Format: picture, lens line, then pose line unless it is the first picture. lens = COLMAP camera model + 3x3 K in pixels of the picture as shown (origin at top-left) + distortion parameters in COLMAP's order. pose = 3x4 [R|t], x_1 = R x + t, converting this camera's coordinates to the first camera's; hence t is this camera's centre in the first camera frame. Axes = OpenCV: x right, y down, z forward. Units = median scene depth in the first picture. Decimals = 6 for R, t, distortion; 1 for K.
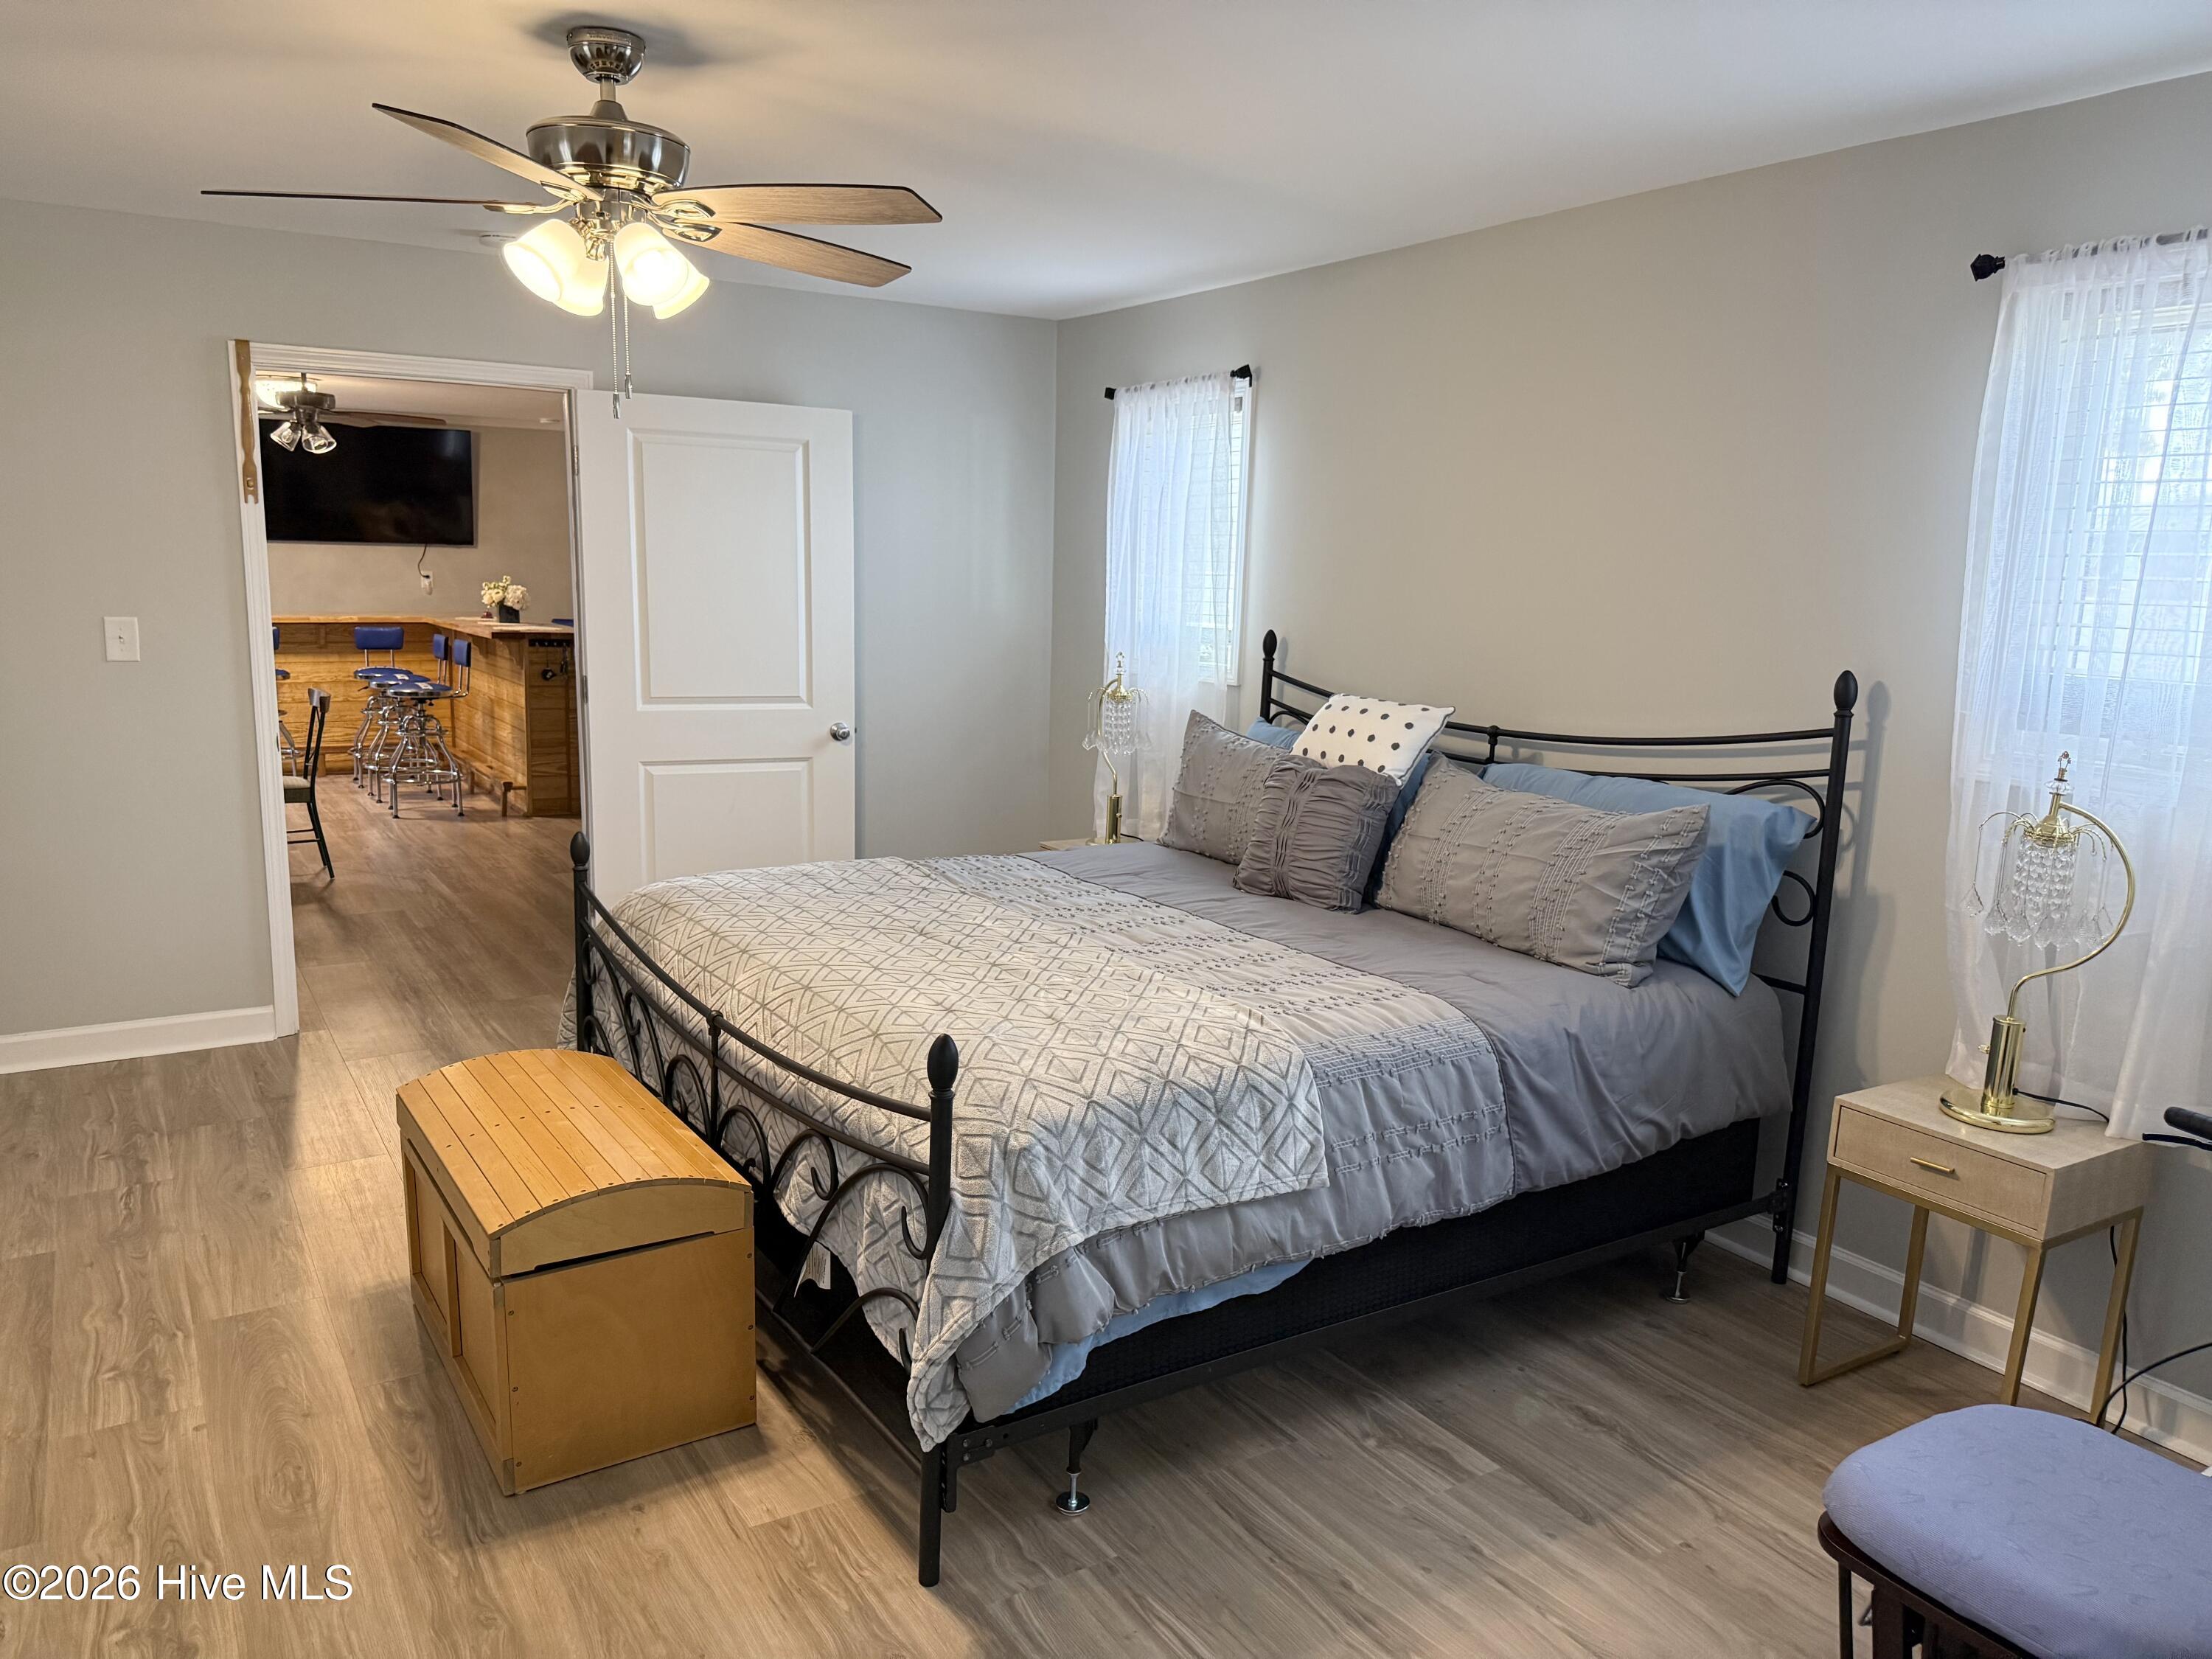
lens RADIAL K [[1577.6, 0, 1112.2], [0, 1577.6, 829.3], [0, 0, 1]] dist [0.011322, 0.000801]
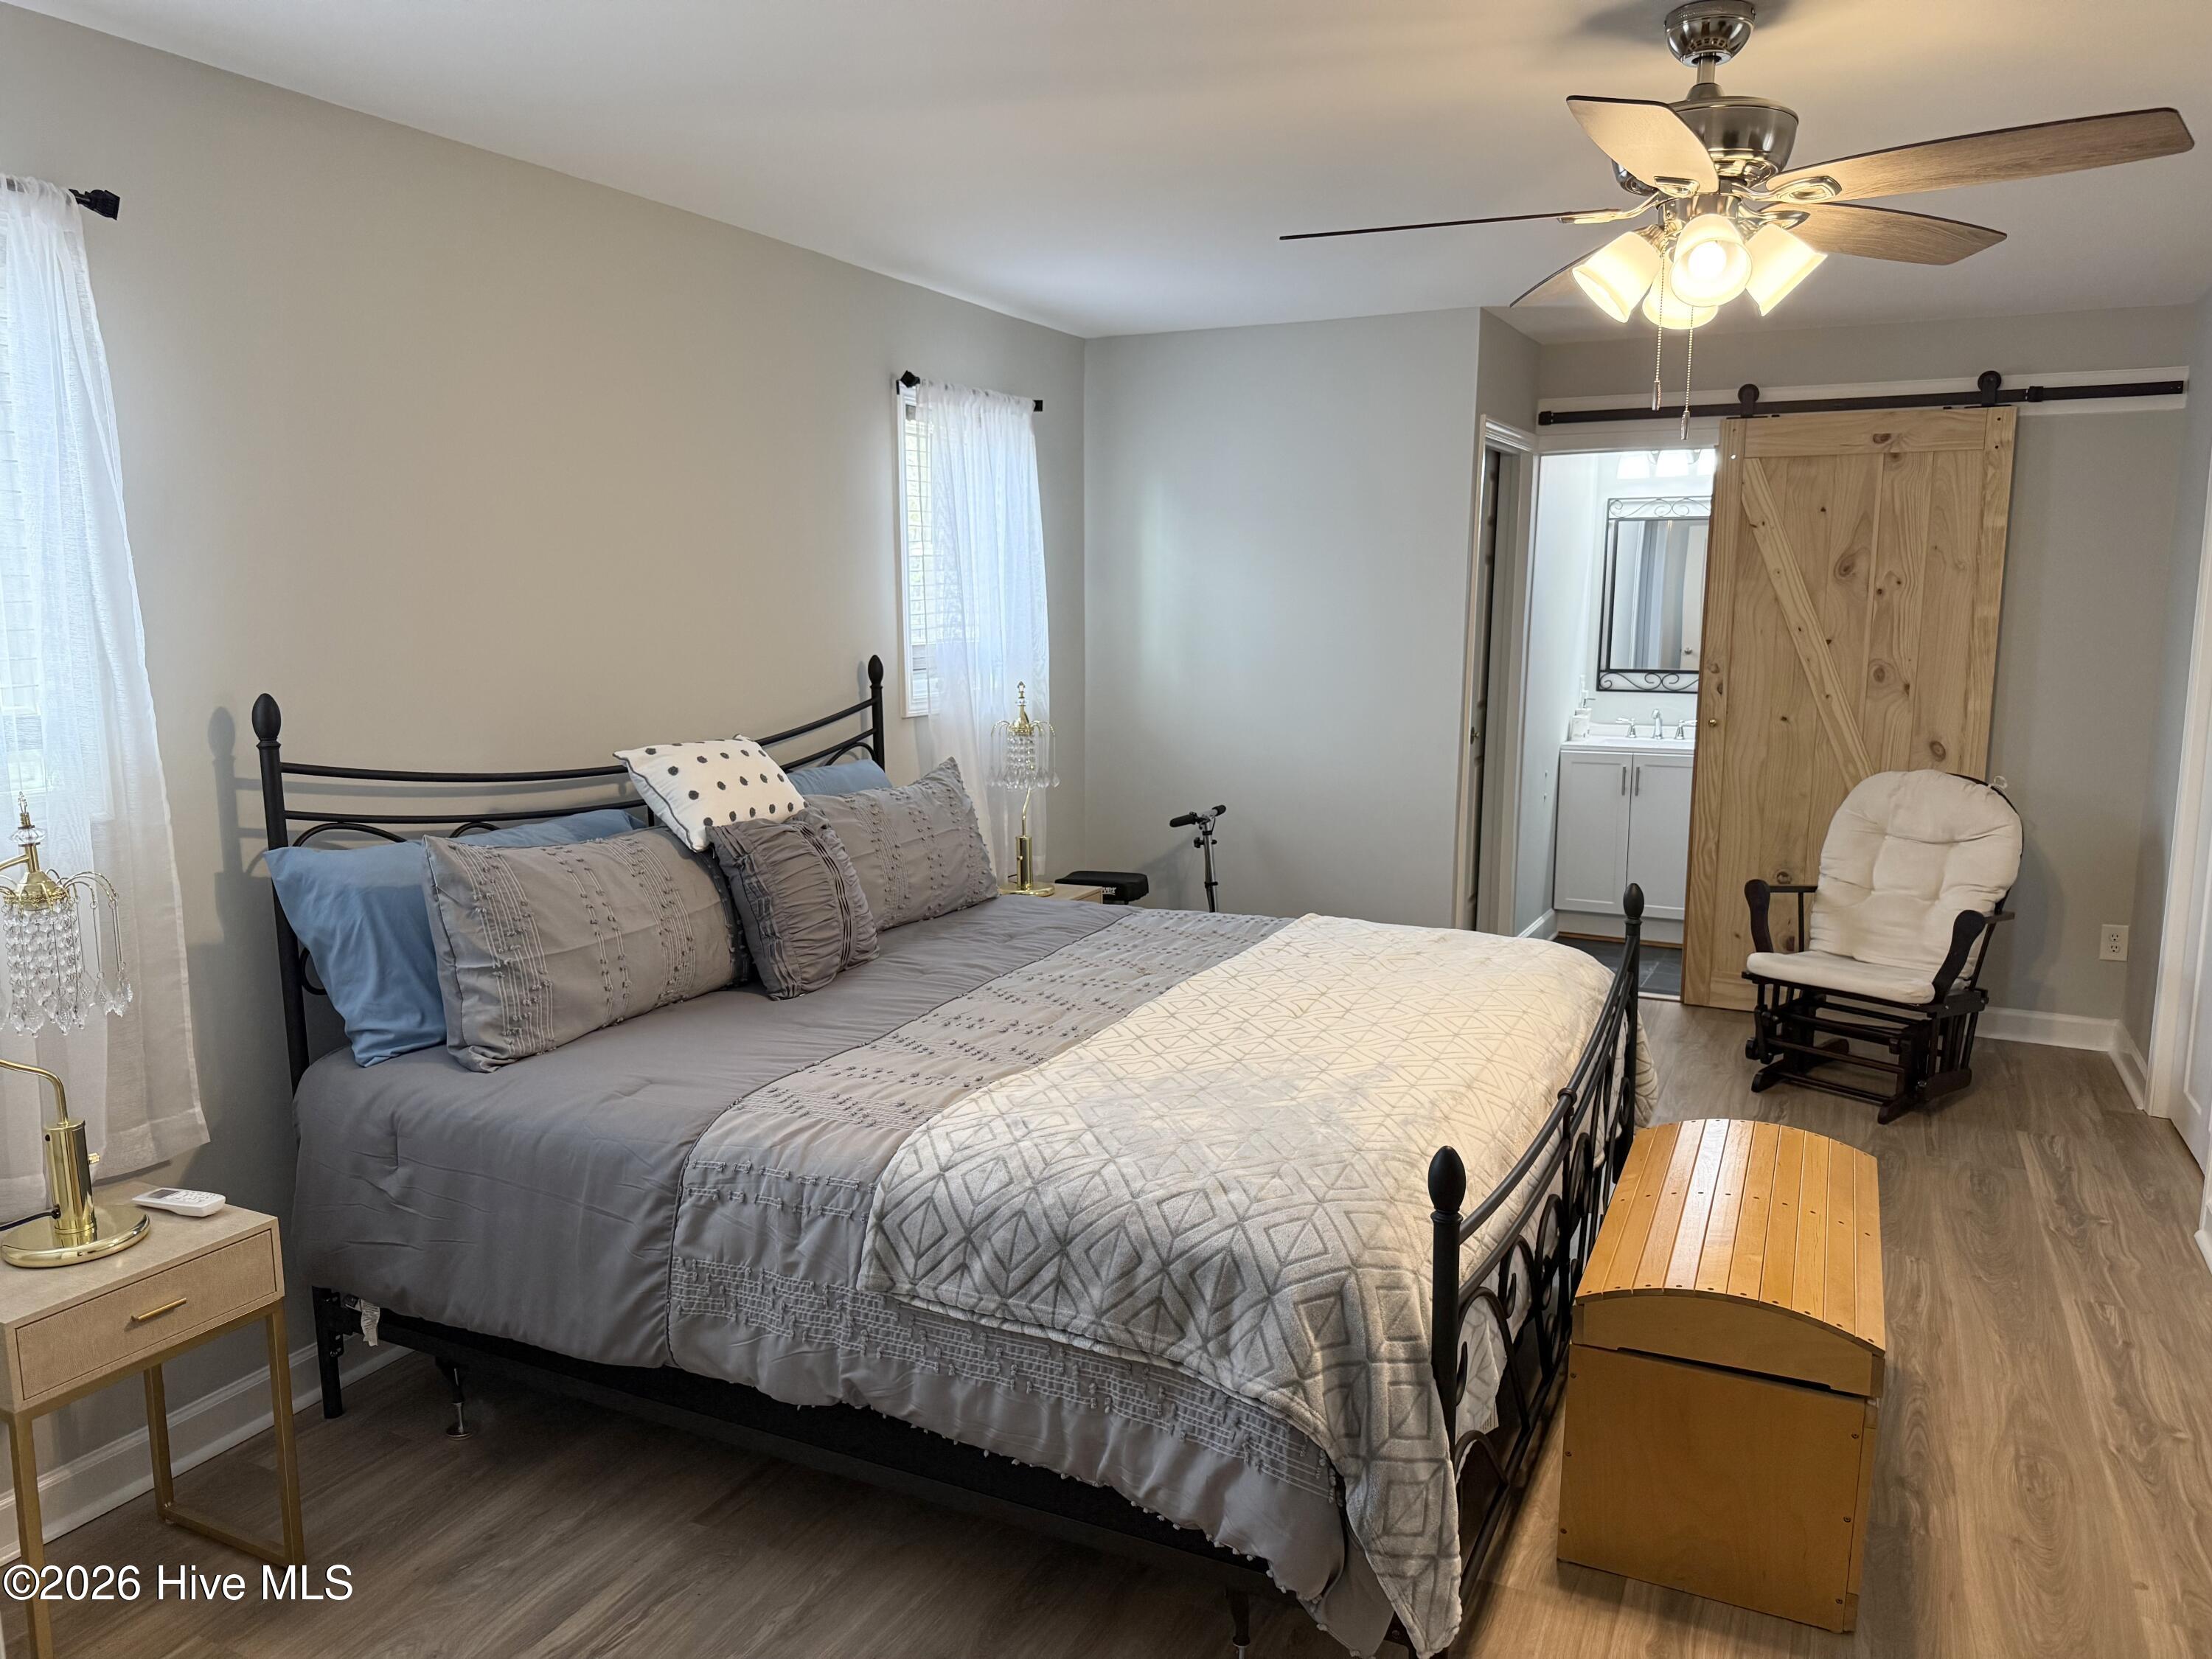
lens RADIAL K [[1577.6, 0, 1112.2], [0, 1577.6, 829.3], [0, 0, 1]] dist [0.011322, 0.000801]
pose [[-0.521148, -0.154269, 0.839408, -0.702114], [0.122235, 0.959897, 0.252302, -0.240214], [-0.844668, 0.234091, -0.481392, 1.330767]]
